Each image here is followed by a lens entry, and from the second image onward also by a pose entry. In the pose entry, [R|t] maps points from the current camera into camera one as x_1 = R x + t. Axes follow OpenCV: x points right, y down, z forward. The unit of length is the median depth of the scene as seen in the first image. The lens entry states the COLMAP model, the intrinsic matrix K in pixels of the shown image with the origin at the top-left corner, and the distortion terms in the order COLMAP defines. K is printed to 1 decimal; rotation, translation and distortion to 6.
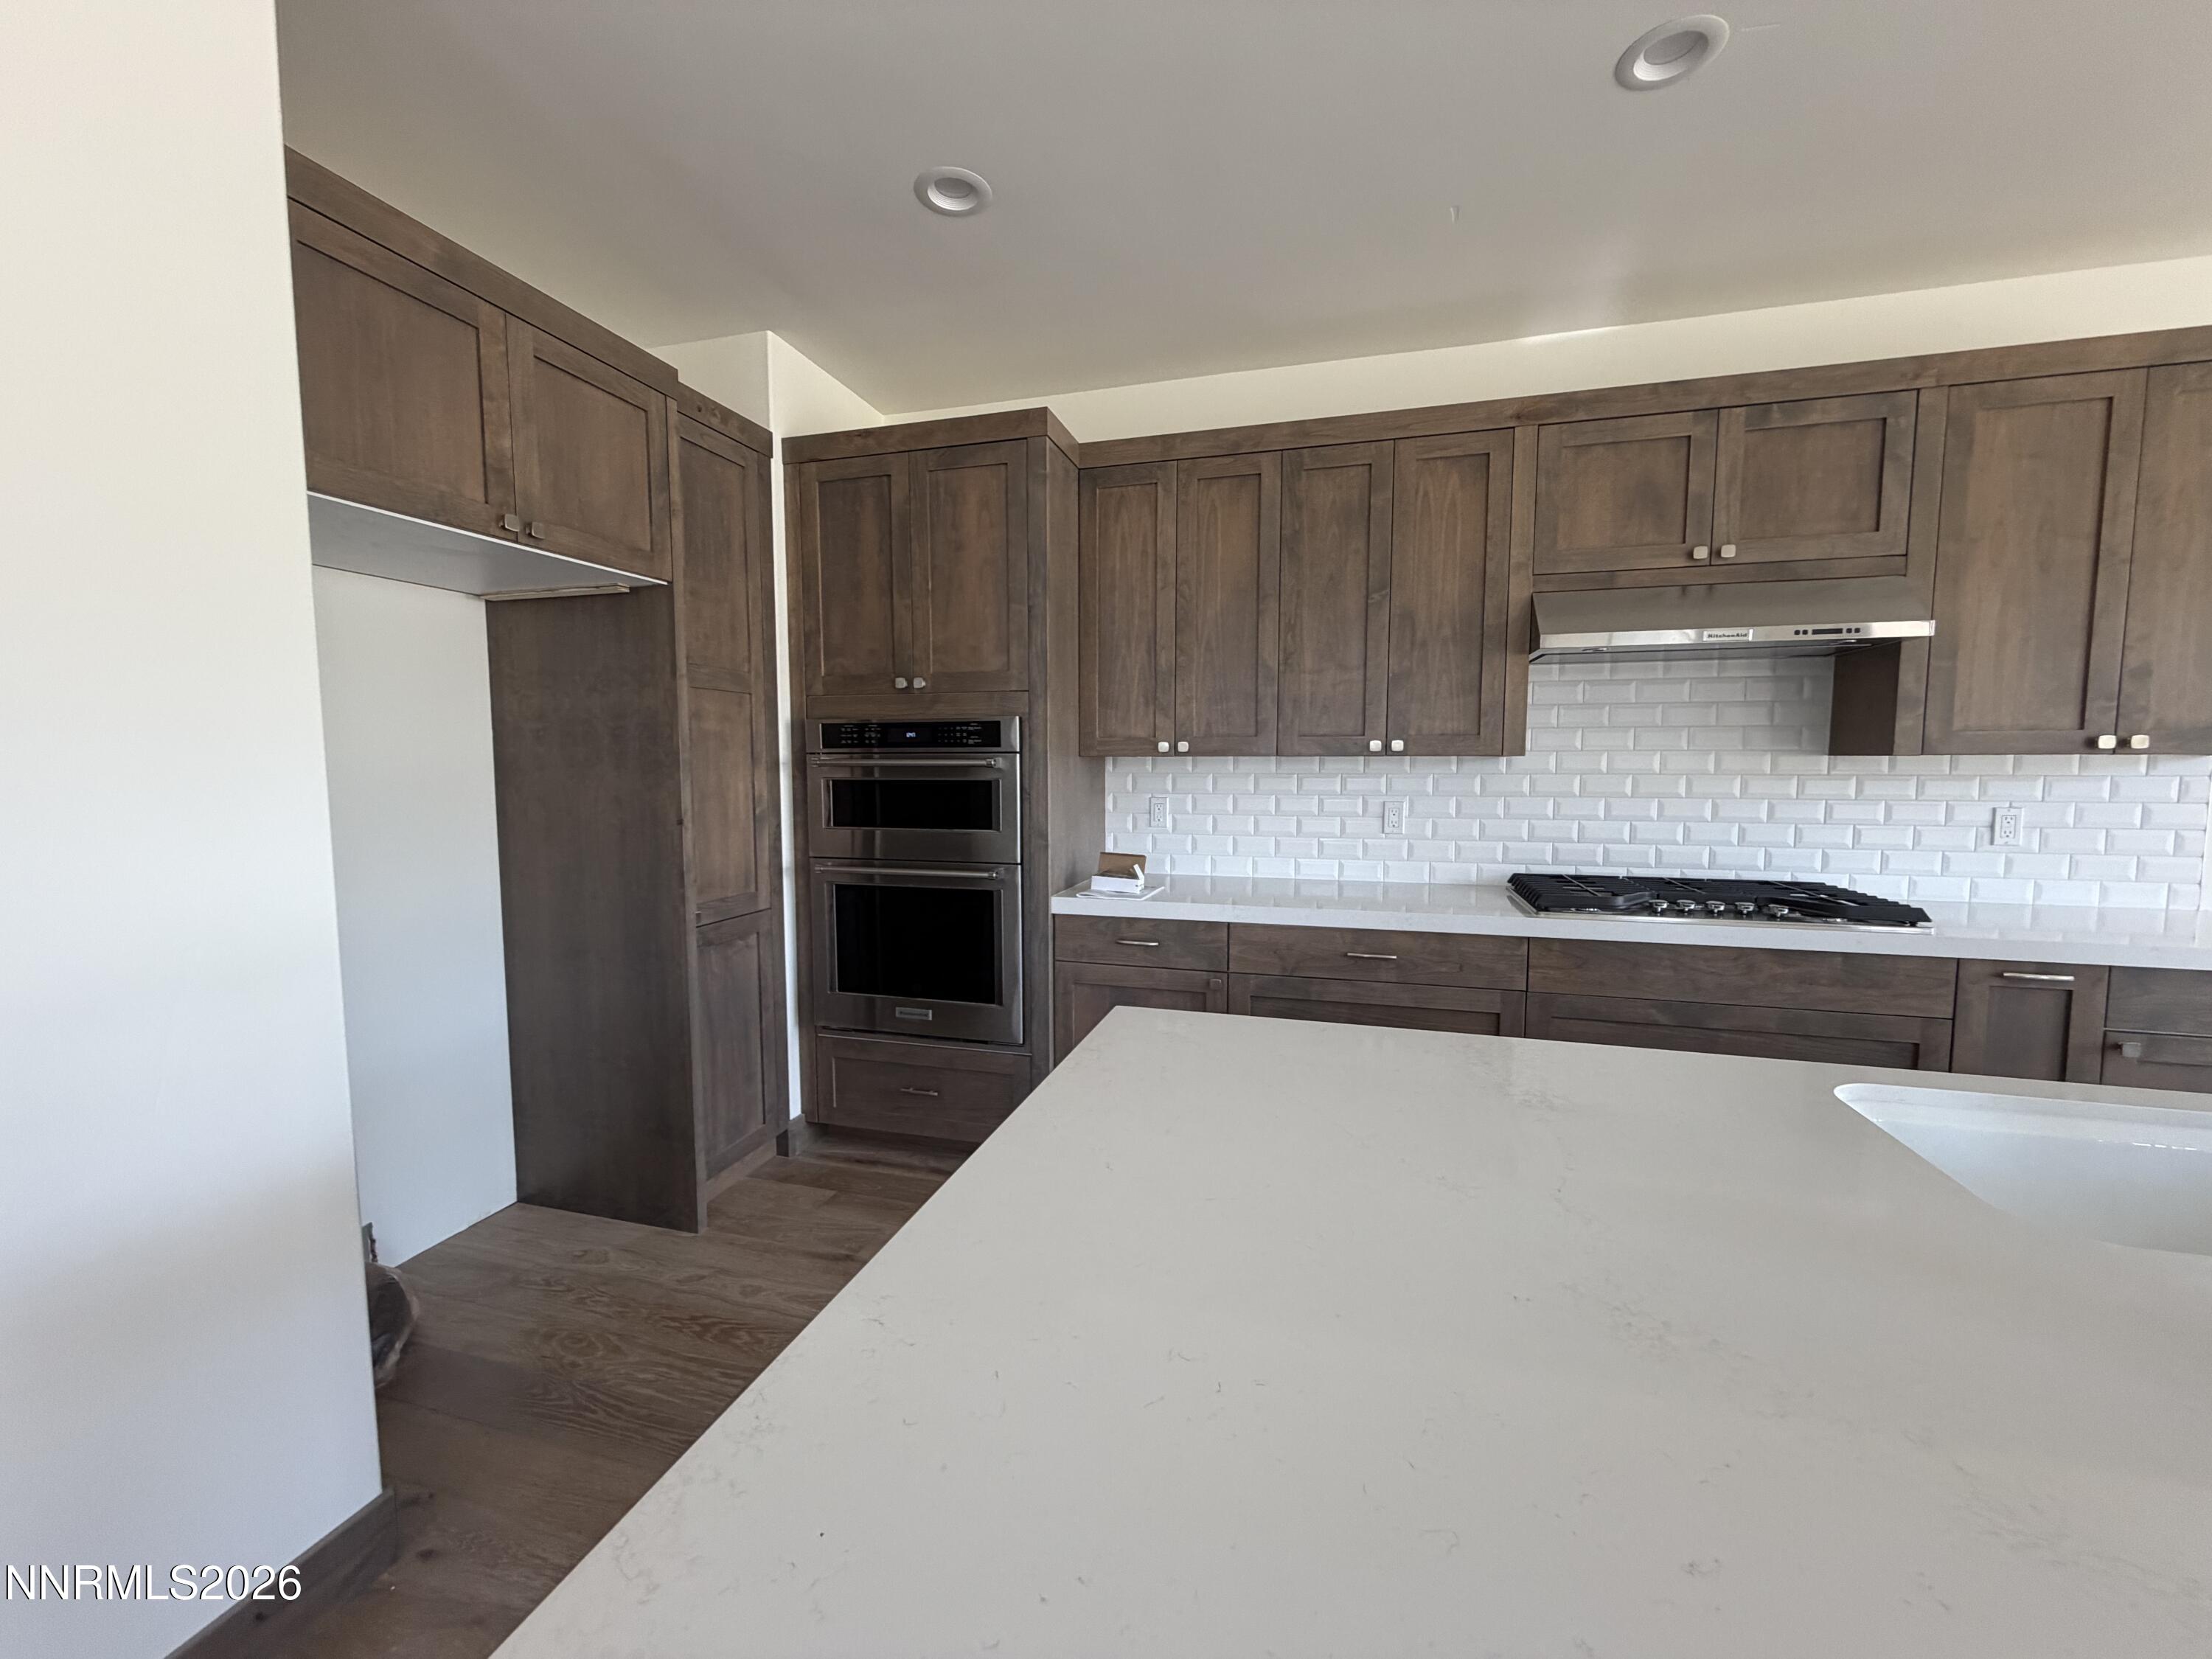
lens RADIAL K [[886.5, 0, 1104.1], [0, 886.5, 830.2], [0, 0, 1]] dist [0.002155, 0.000913]
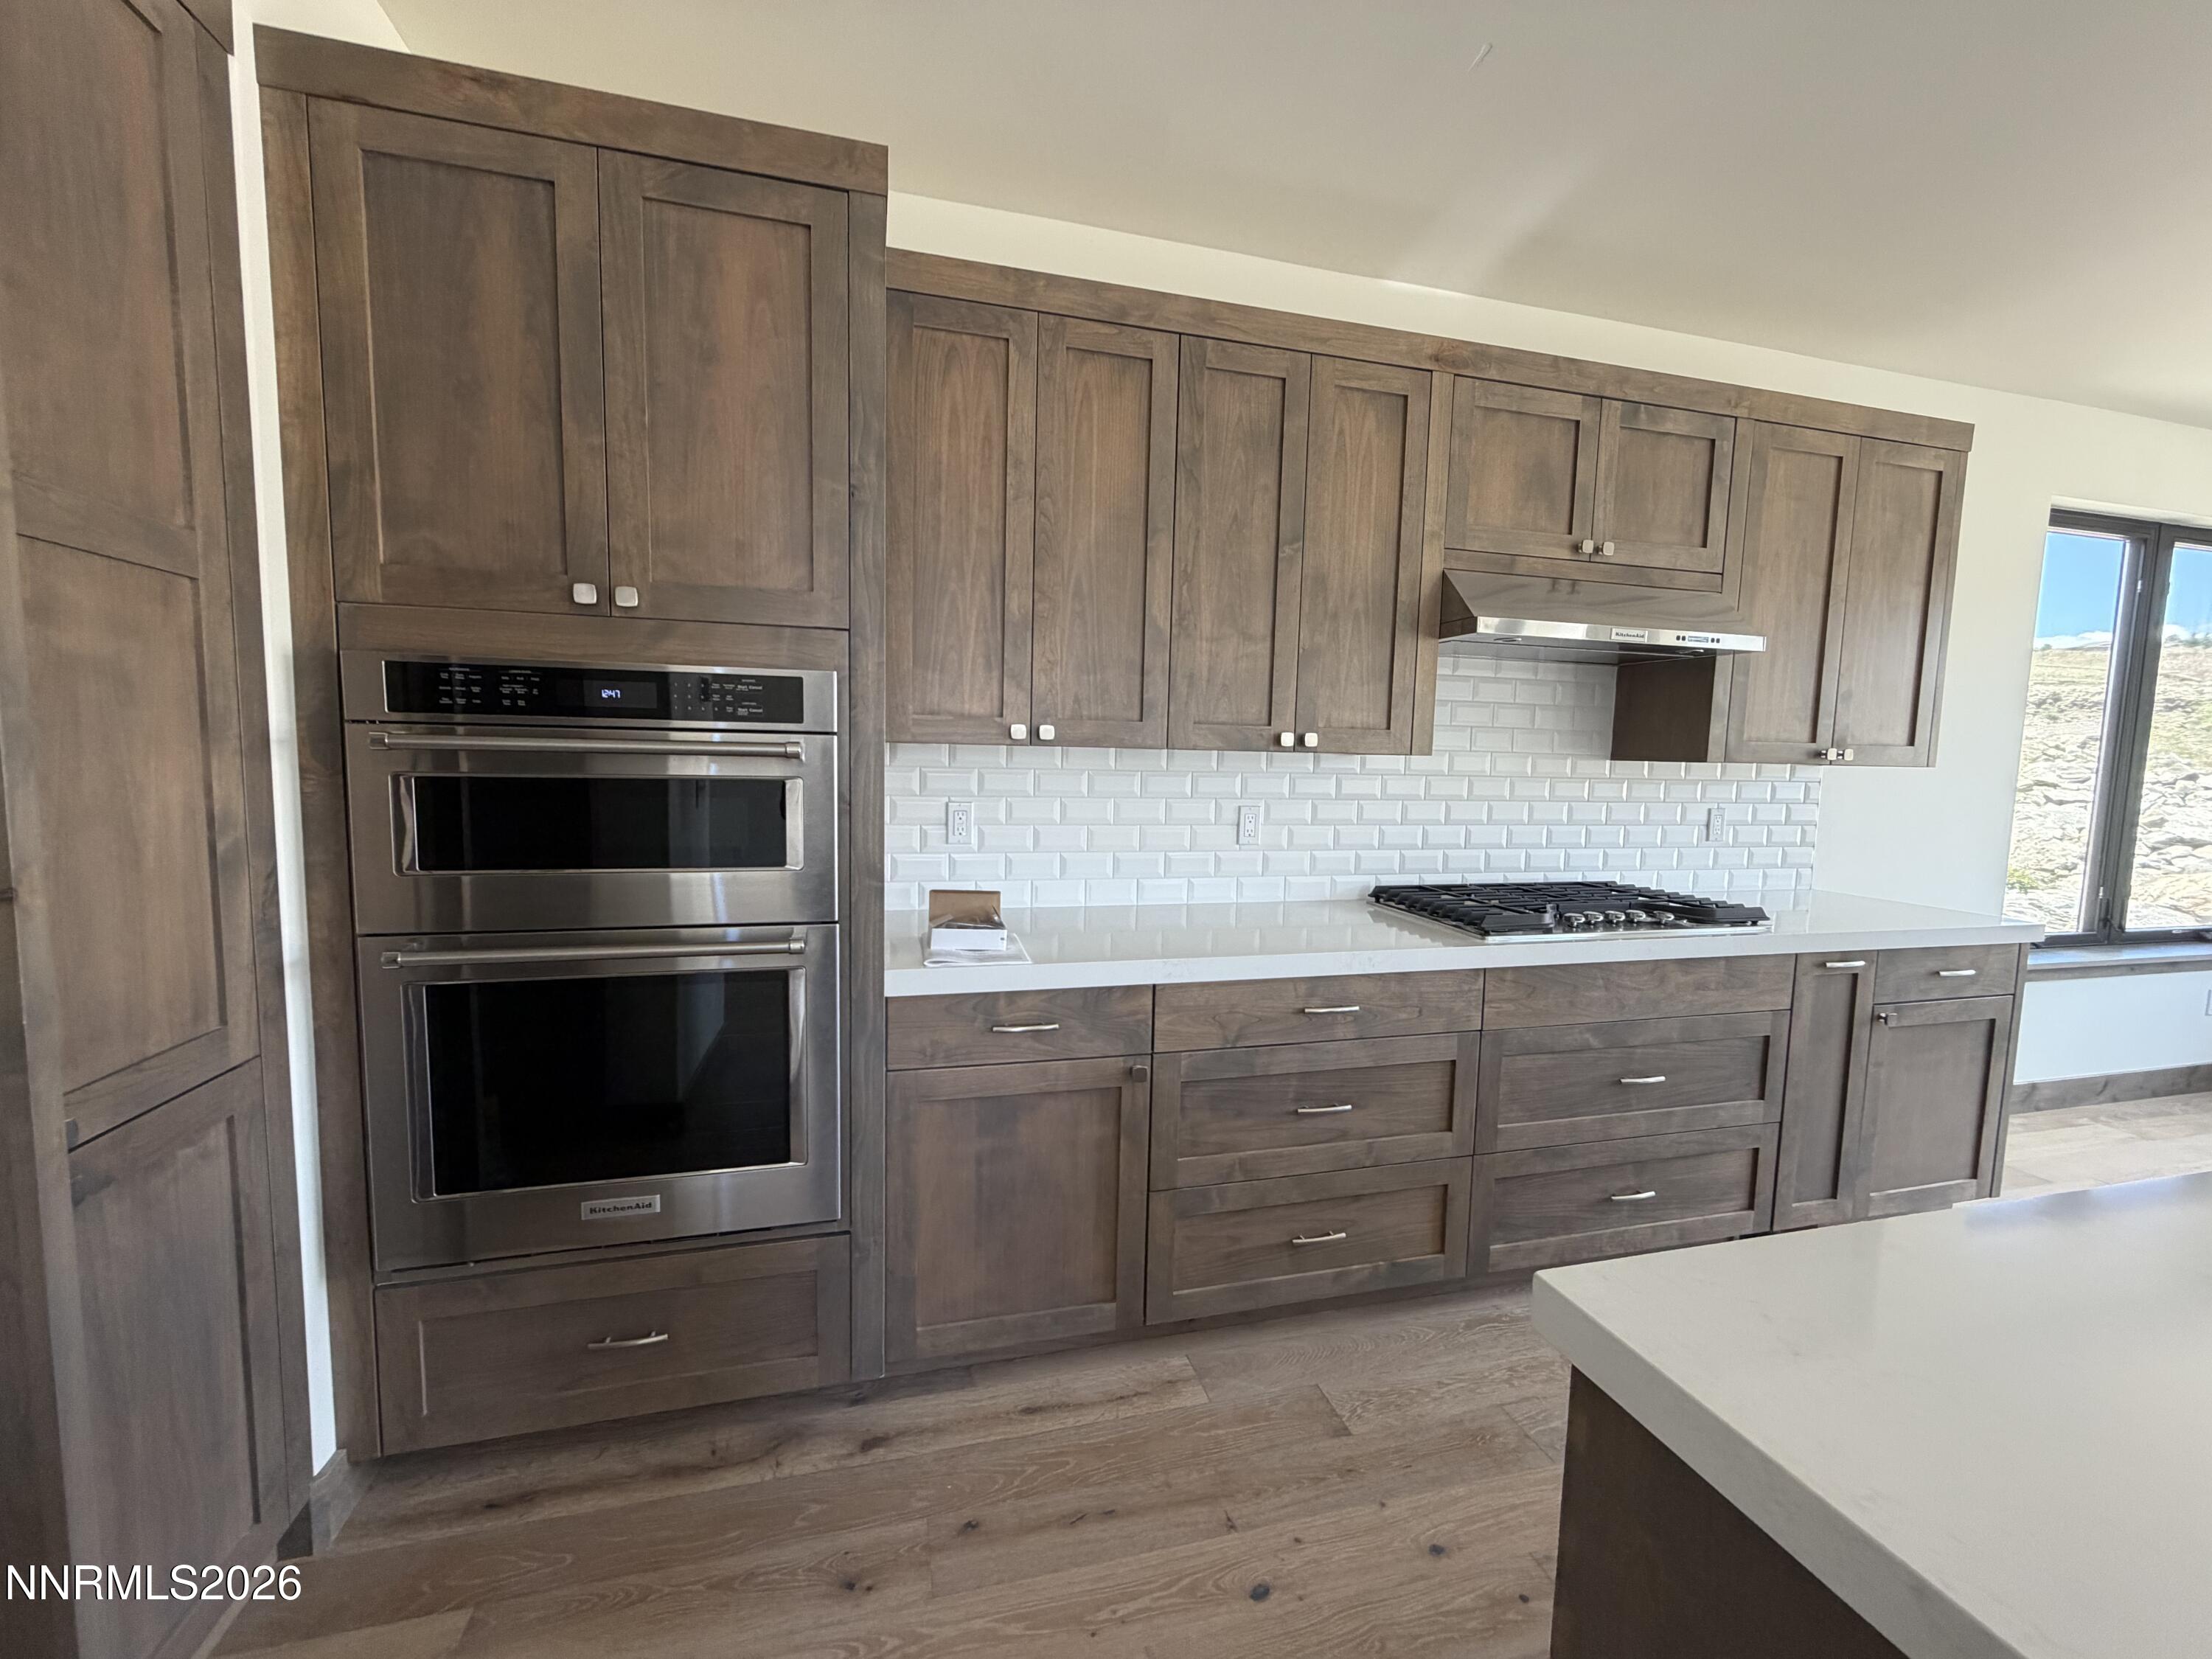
lens RADIAL K [[886.5, 0, 1107.2], [0, 886.5, 831.1], [0, 0, 1]] dist [0.002155, 0.000913]
pose [[0.860461, -0.024706, 0.508917, -0.238584], [0.017222, 0.999663, 0.019412, -0.030758], [-0.509225, -0.007939, 0.860597, 0.395915]]
